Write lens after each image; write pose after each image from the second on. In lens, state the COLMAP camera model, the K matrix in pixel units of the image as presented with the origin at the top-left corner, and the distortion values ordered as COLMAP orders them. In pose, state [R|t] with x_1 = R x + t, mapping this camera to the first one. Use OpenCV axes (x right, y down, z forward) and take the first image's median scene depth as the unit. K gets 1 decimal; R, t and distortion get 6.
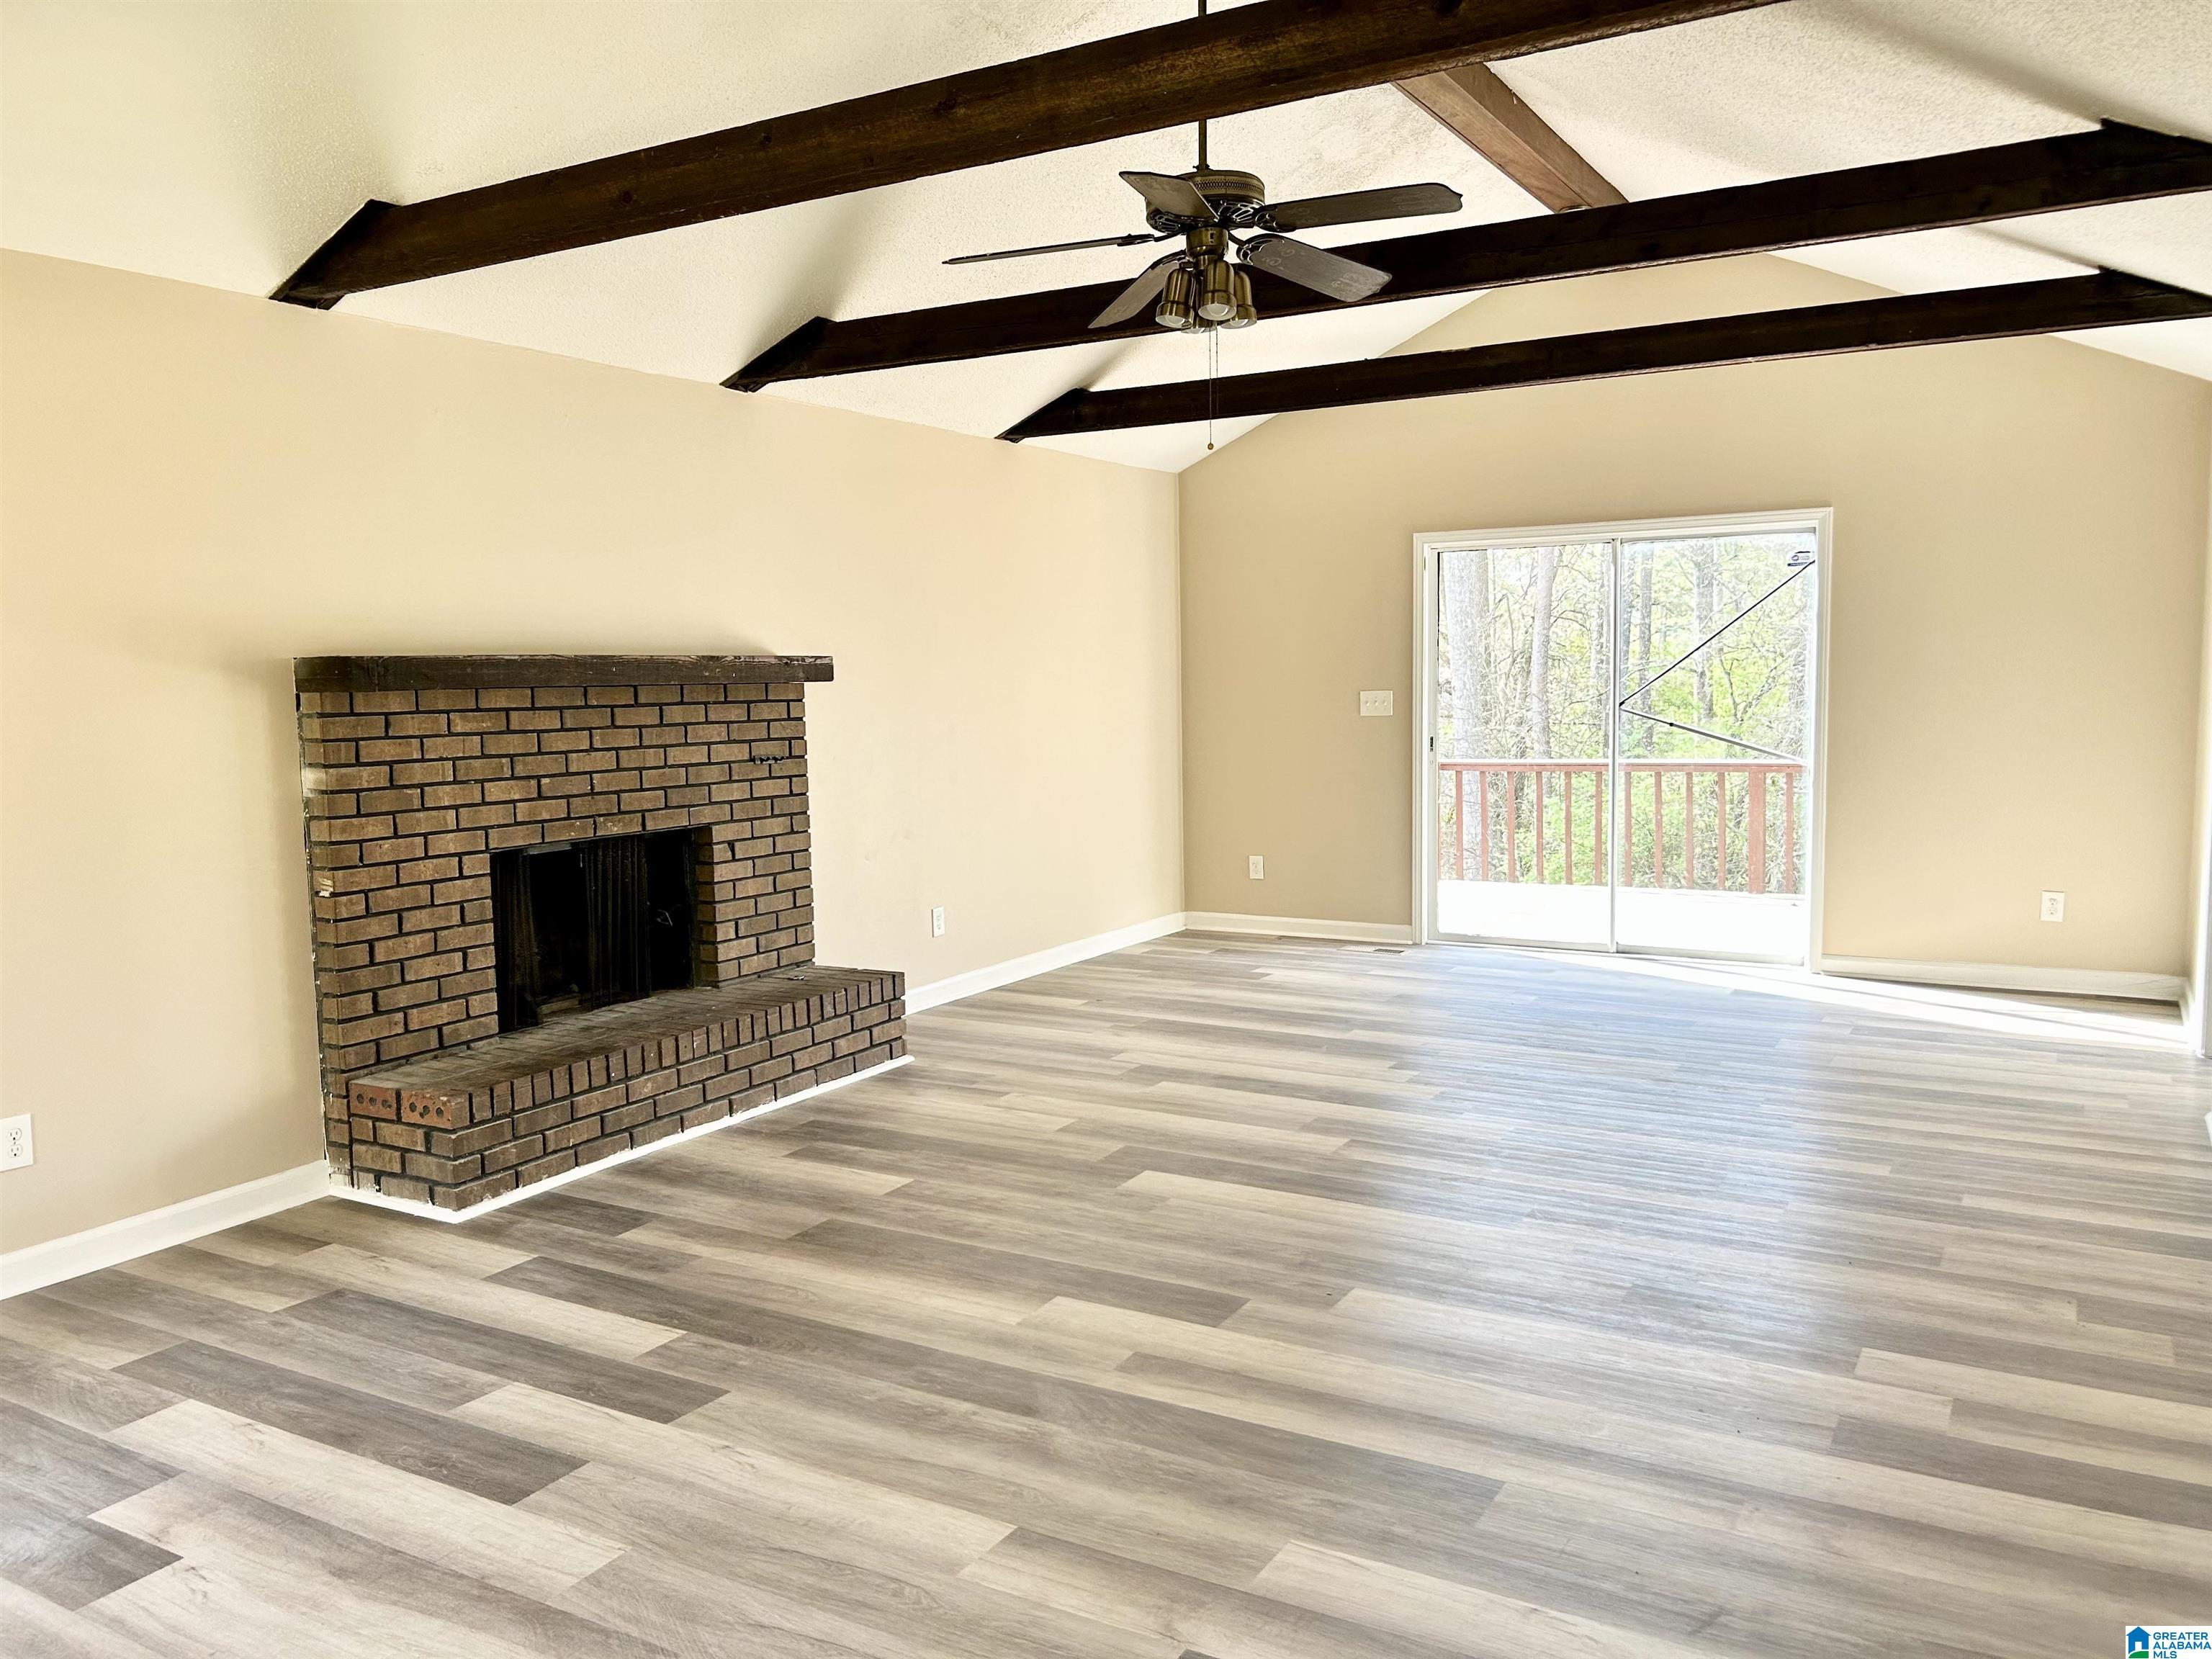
lens RADIAL K [[1663.6, 0, 1110.7], [0, 1663.6, 835.7], [0, 0, 1]] dist [0.043404, -0.046209]
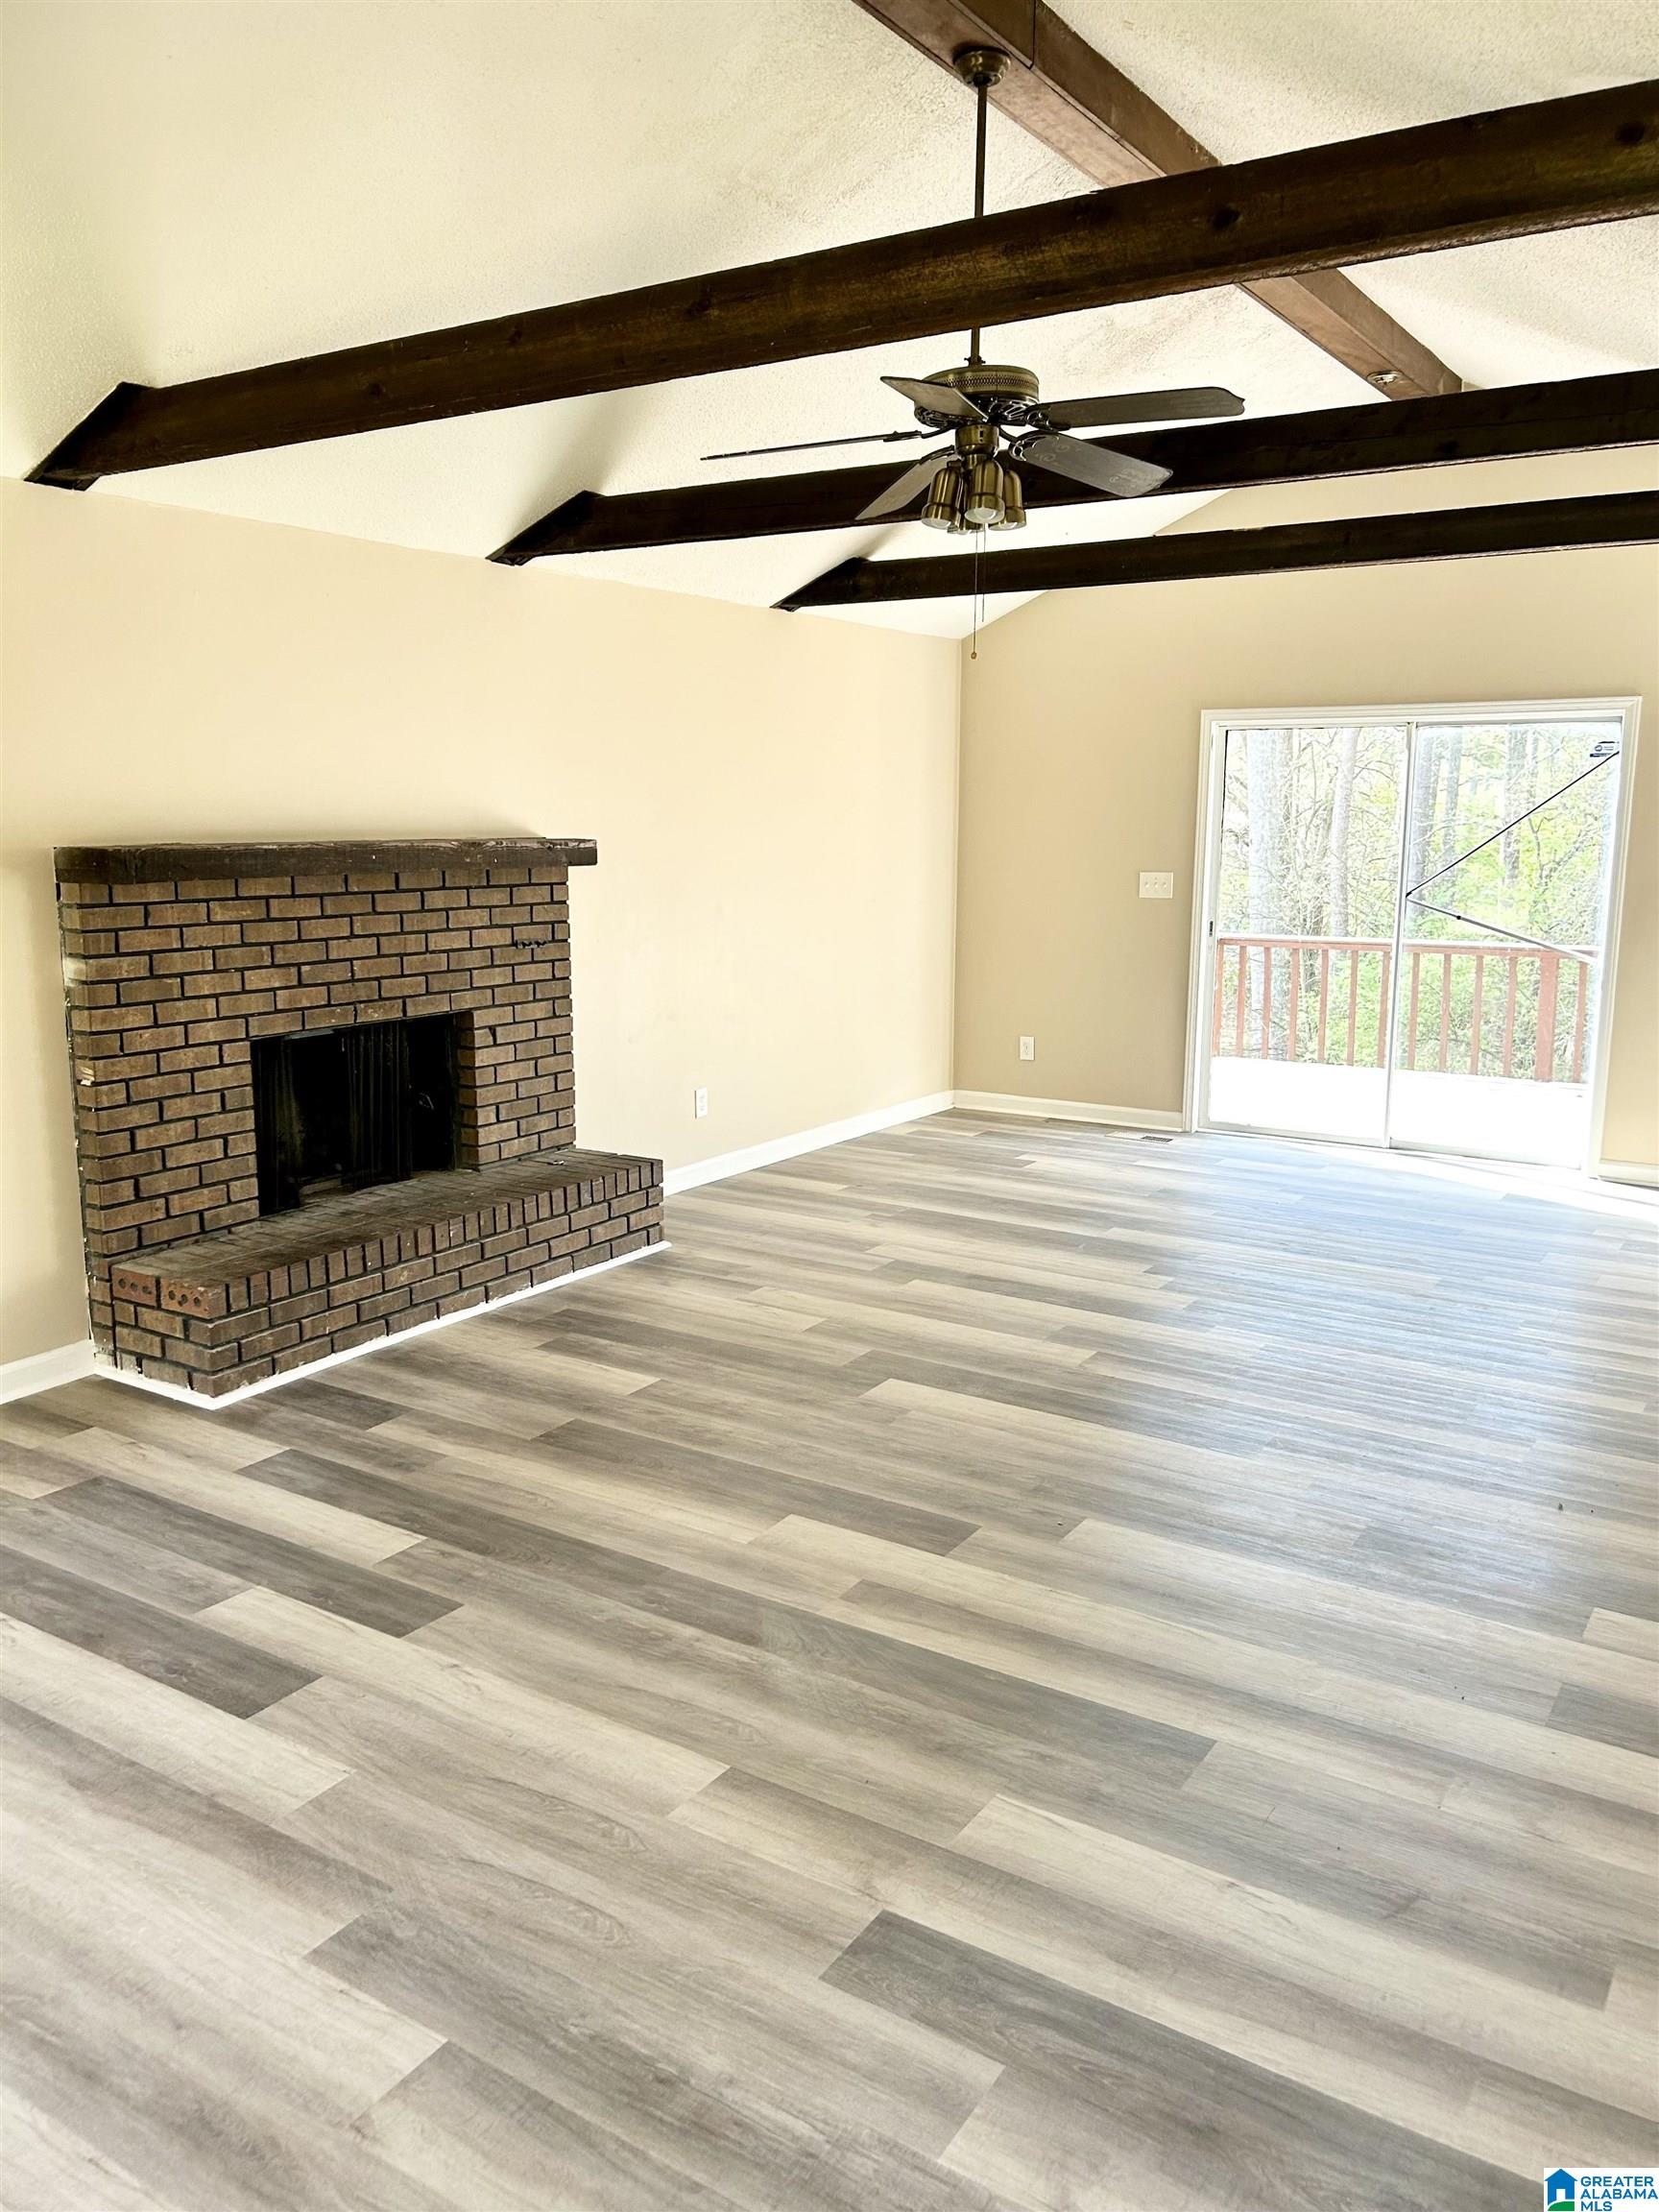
lens RADIAL K [[1663.6, 0, 824.3], [0, 1663.6, 1104.2], [0, 0, 1]] dist [0.043404, -0.046209]
pose [[0.998642, 0.029600, -0.042868, 0.019473], [-0.026148, 0.996535, 0.078954, -0.041836], [0.045056, -0.077726, 0.995956, 0.009886]]
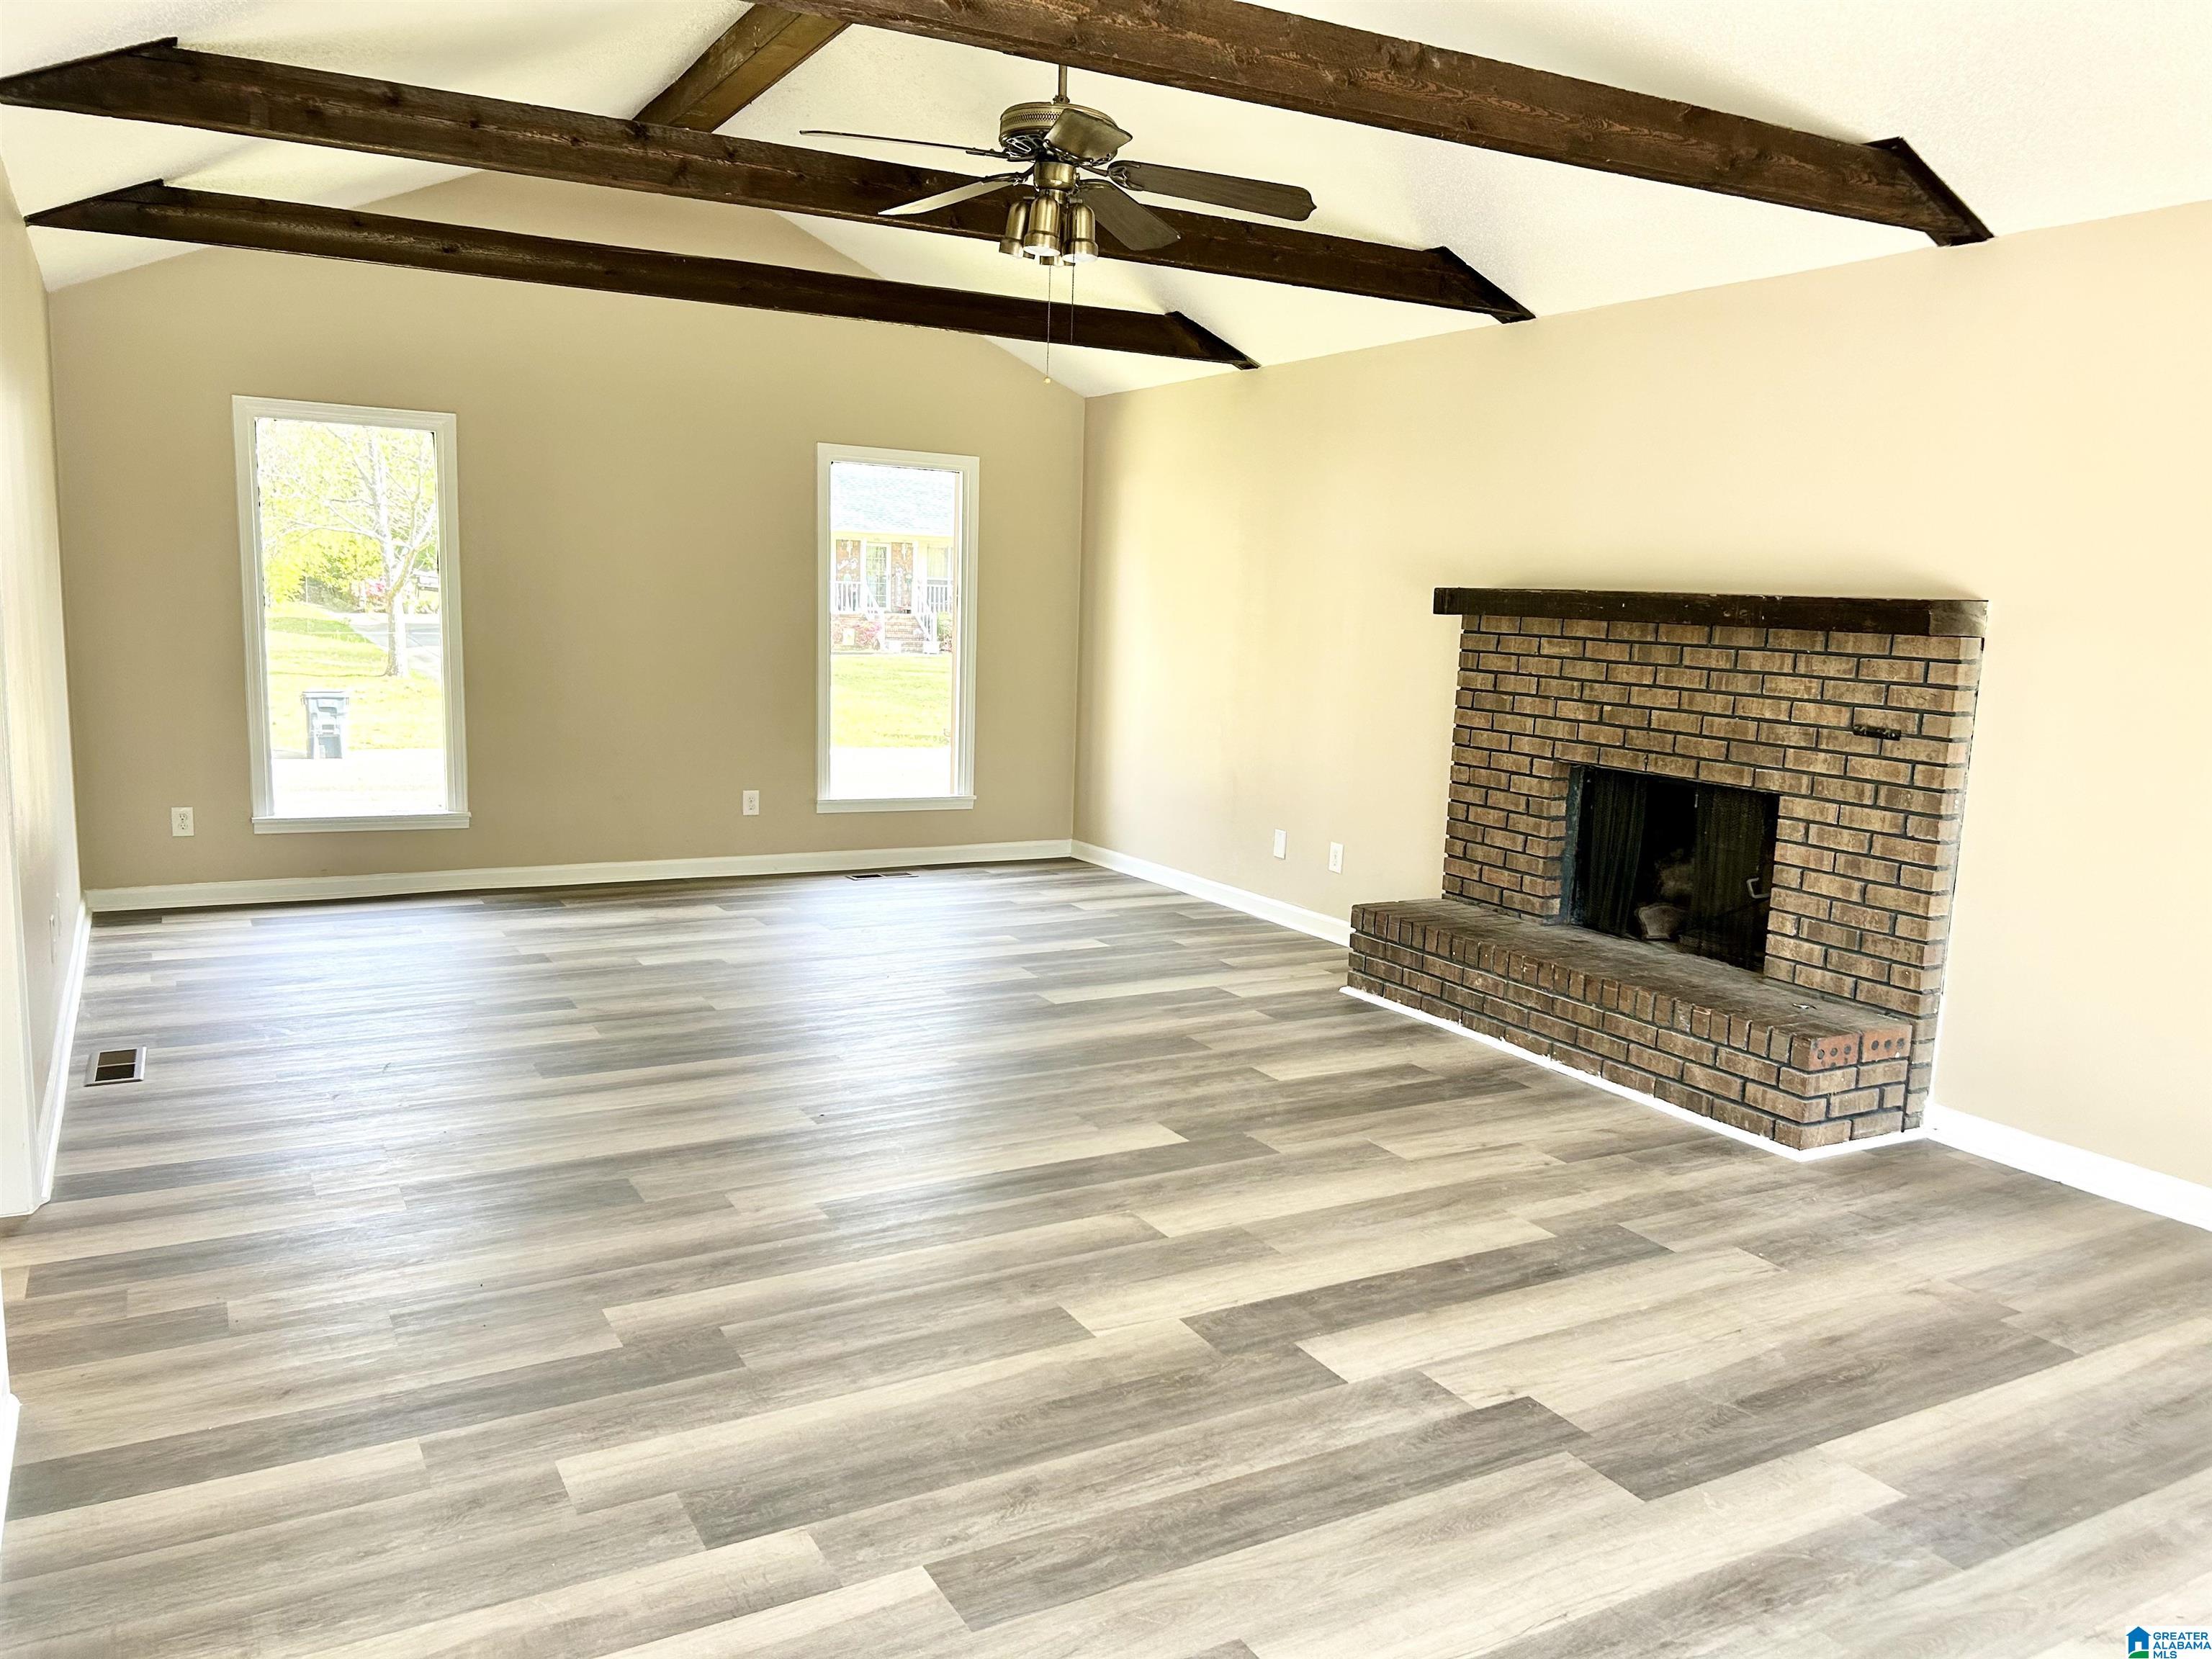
lens RADIAL K [[1663.6, 0, 1107.2], [0, 1663.6, 846.7], [0, 0, 1]] dist [0.043404, -0.046209]
pose [[-0.509190, 0.138375, -0.849458, 0.809487], [-0.106402, 0.969298, 0.221677, -0.162028], [0.854052, 0.203260, -0.478833, 1.354003]]
